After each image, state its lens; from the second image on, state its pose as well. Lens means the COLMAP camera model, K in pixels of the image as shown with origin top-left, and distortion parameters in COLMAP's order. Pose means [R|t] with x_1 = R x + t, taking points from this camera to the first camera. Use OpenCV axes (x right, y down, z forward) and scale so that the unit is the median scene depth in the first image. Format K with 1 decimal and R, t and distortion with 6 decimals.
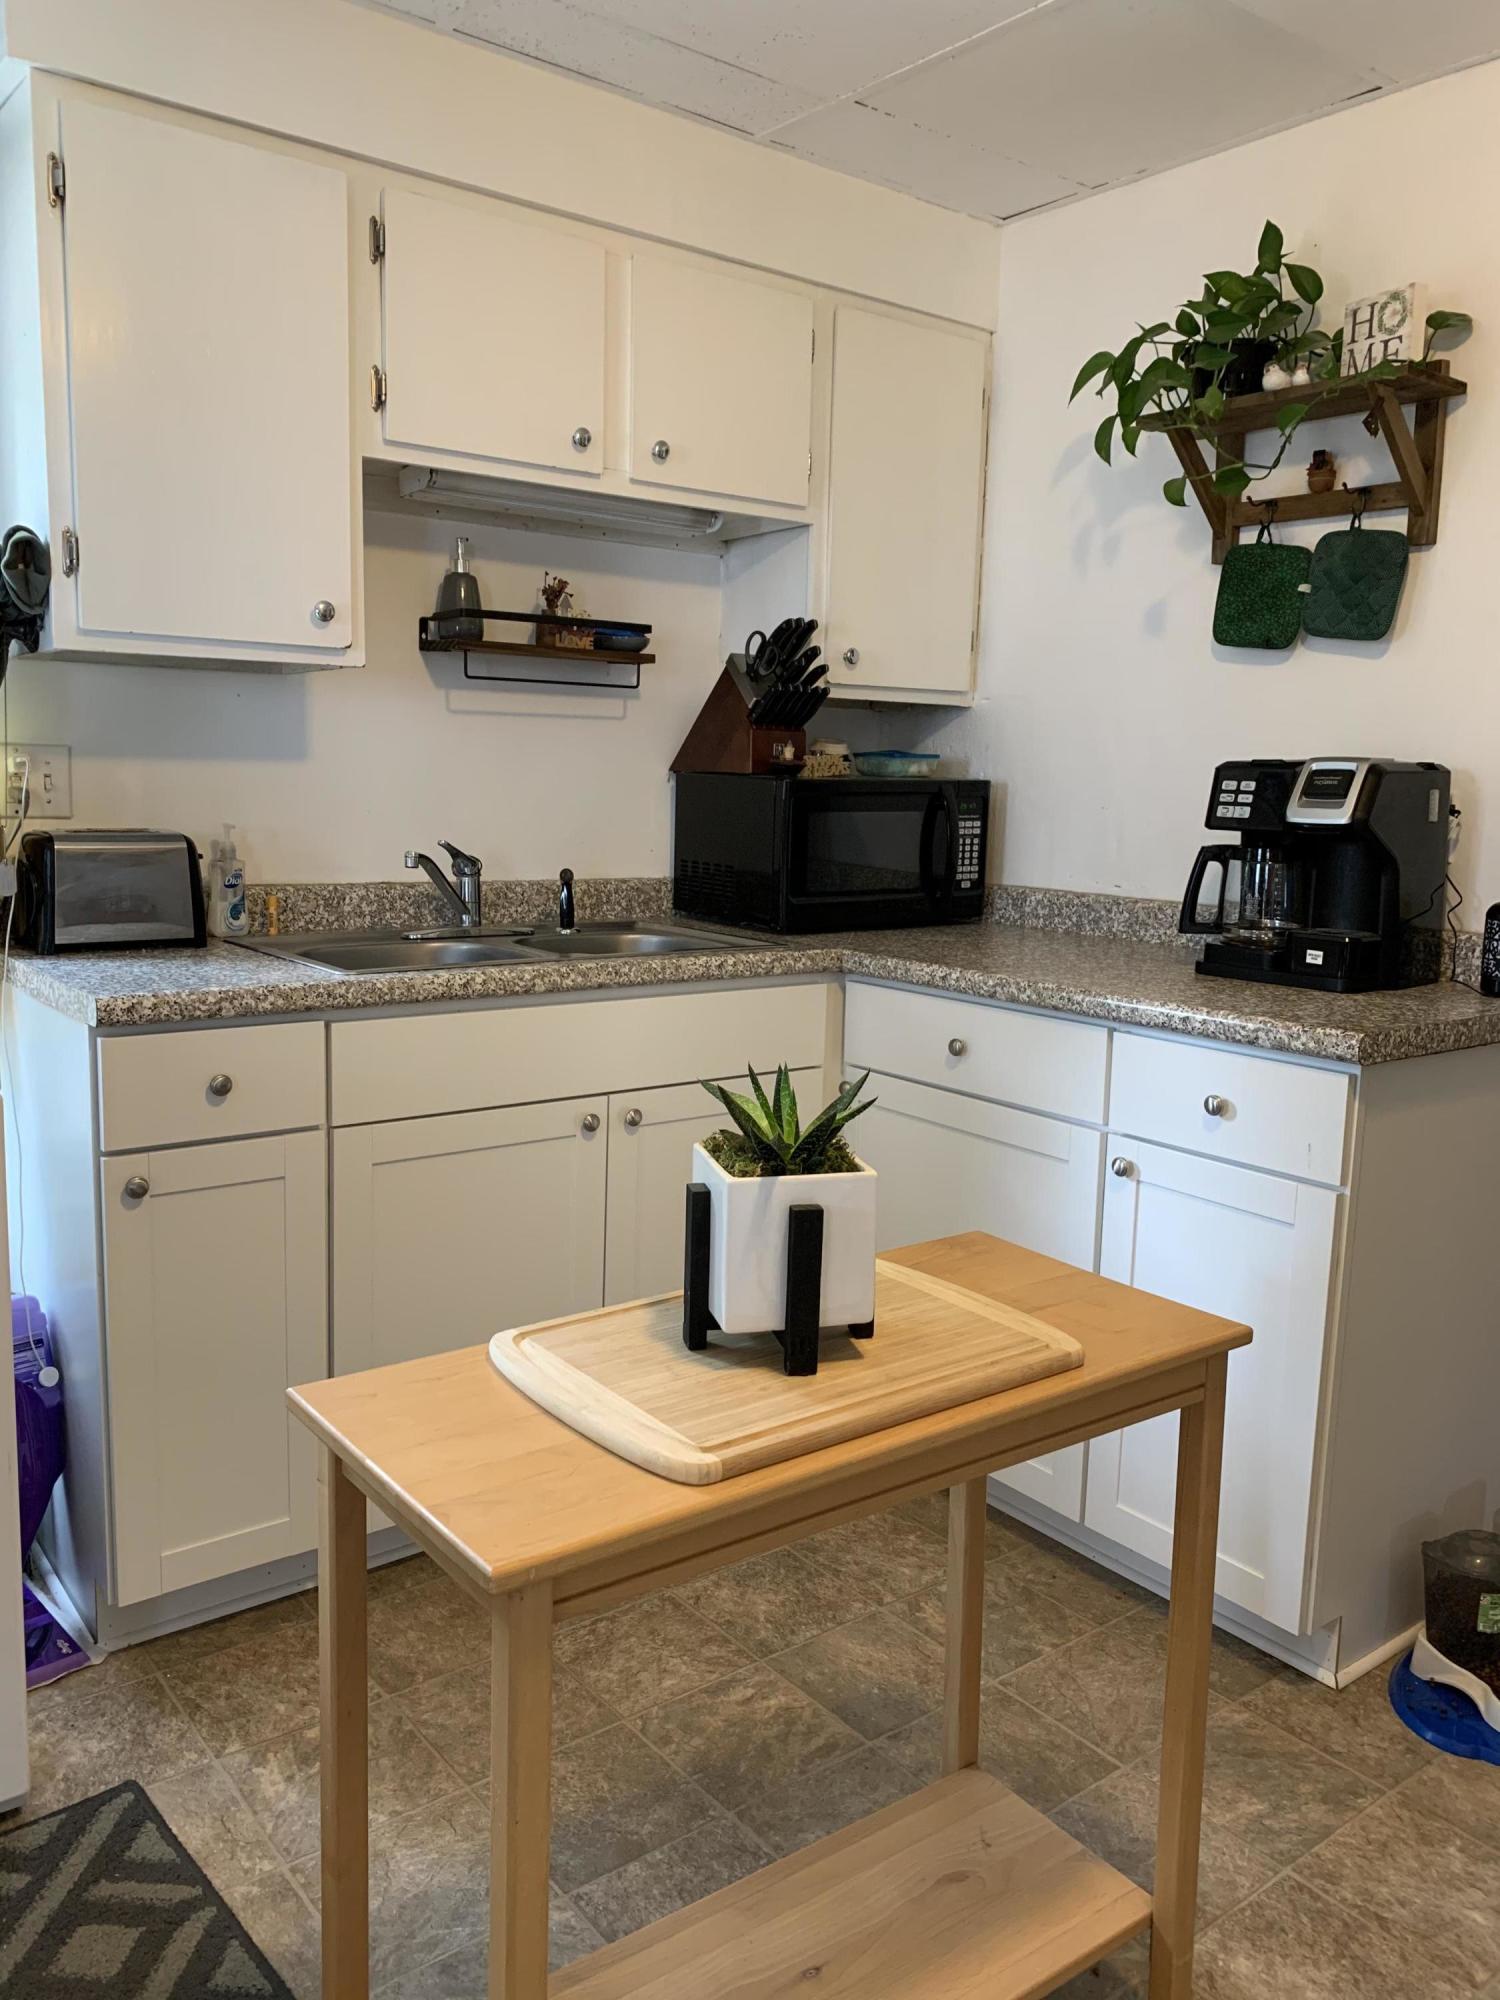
lens RADIAL K [[1520.3, 0, 747.5], [0, 1520.3, 1001.6], [0, 0, 1]] dist [0.047508, -0.051337]
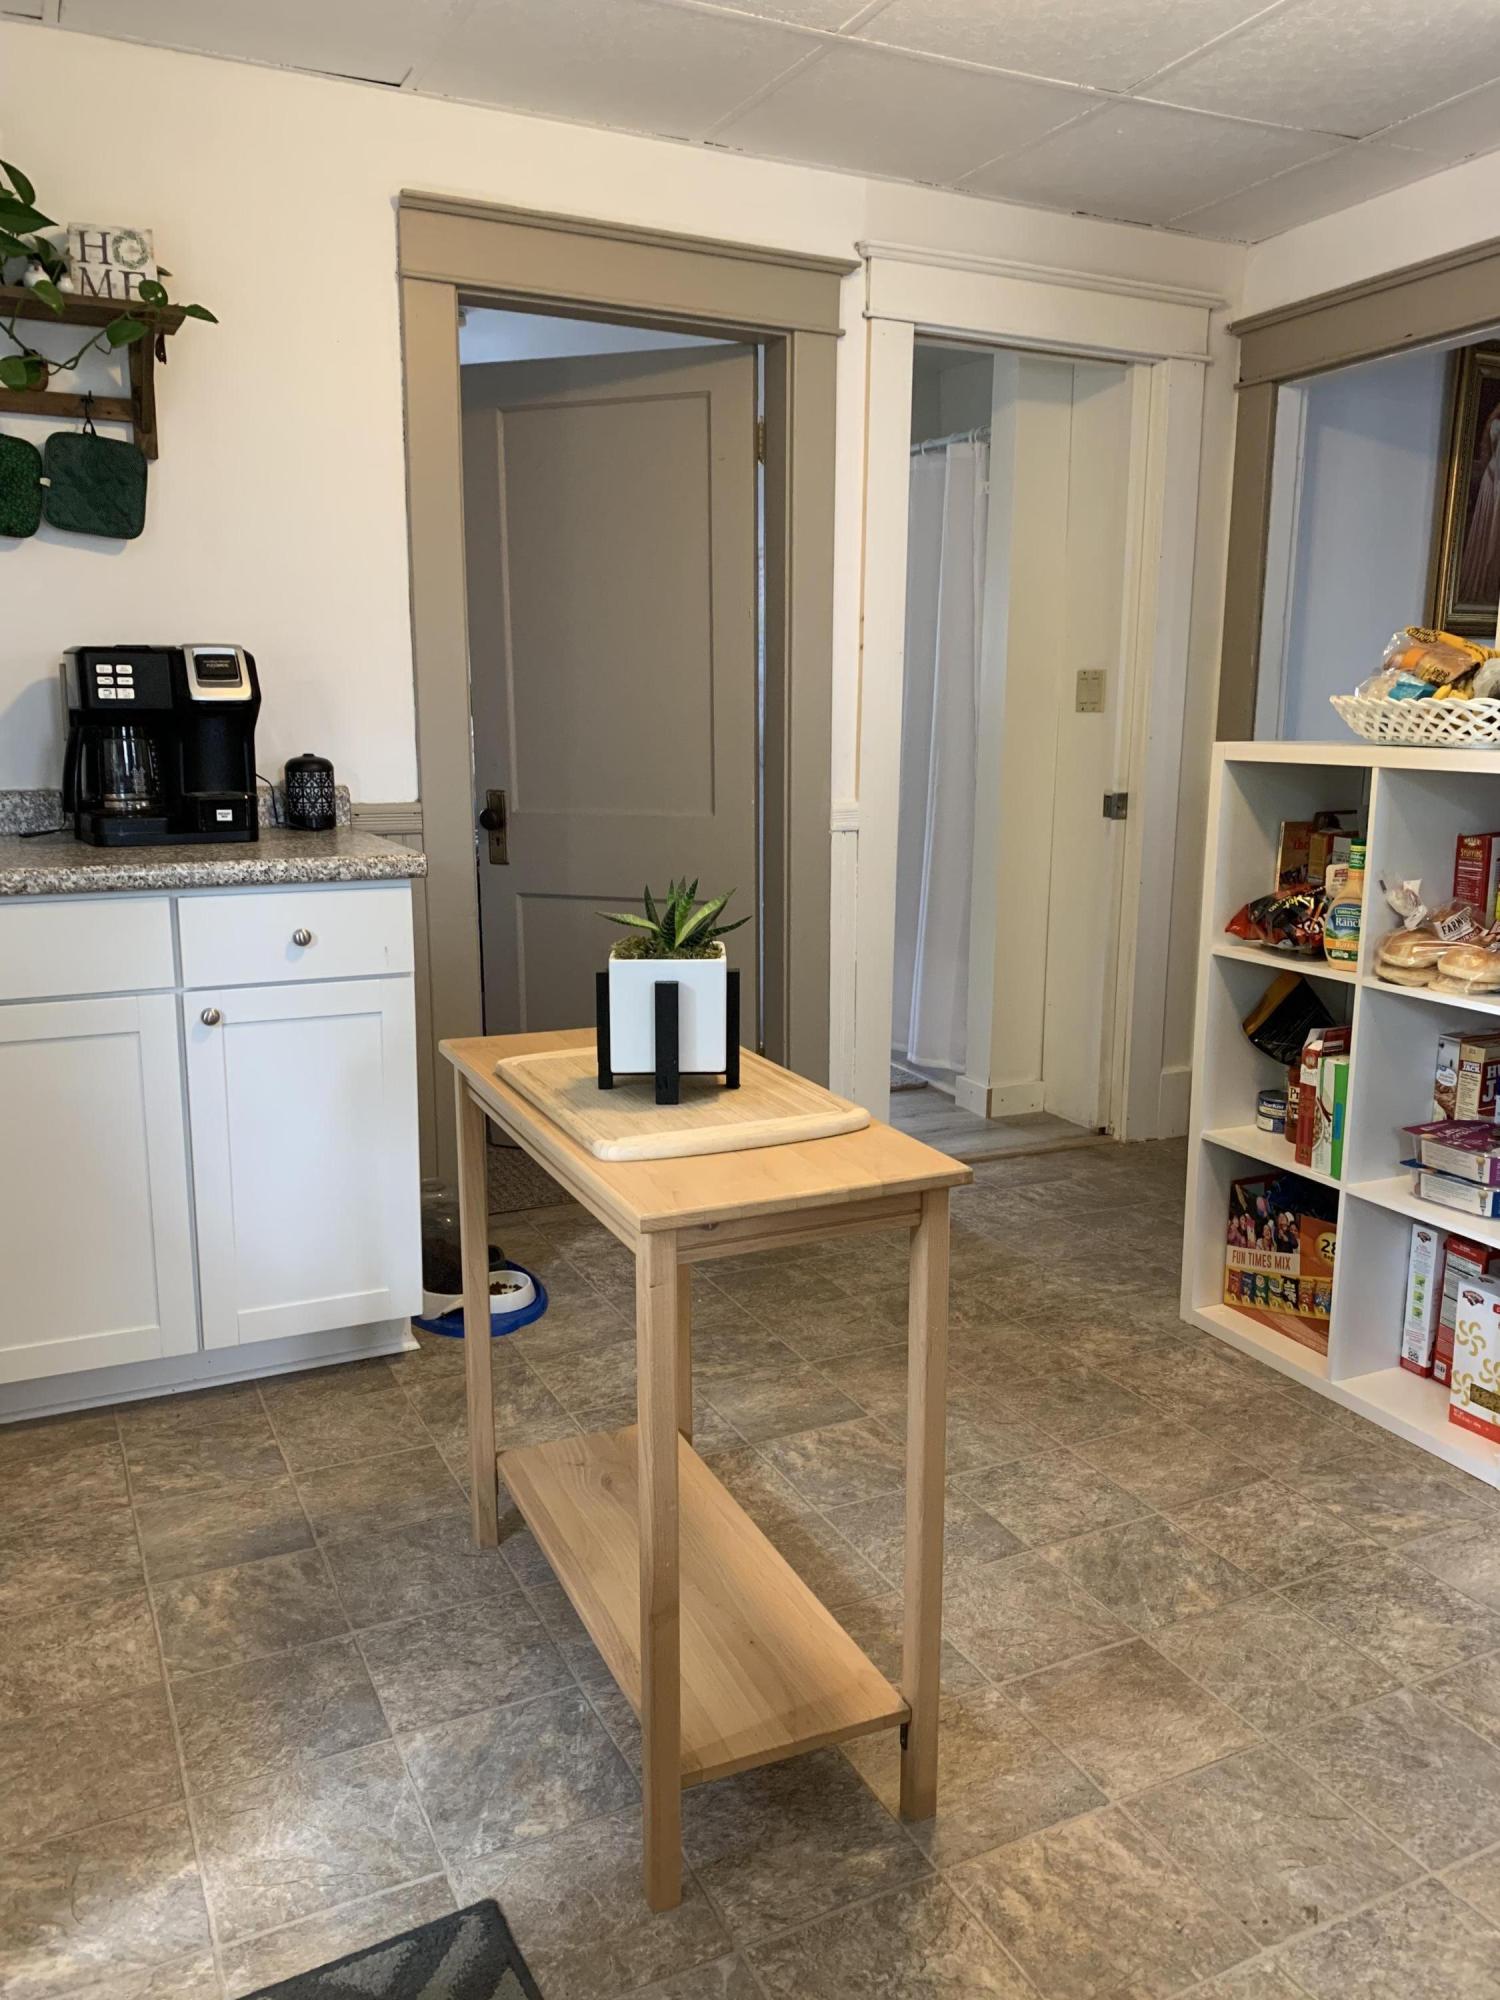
lens RADIAL K [[1520.3, 0, 748.2], [0, 1520.3, 992.9], [0, 0, 1]] dist [0.047508, -0.051337]
pose [[0.235252, -0.218931, 0.946956, -0.695959], [0.147711, 0.971036, 0.187802, -0.058808], [-0.960645, 0.095695, 0.260776, 0.320881]]
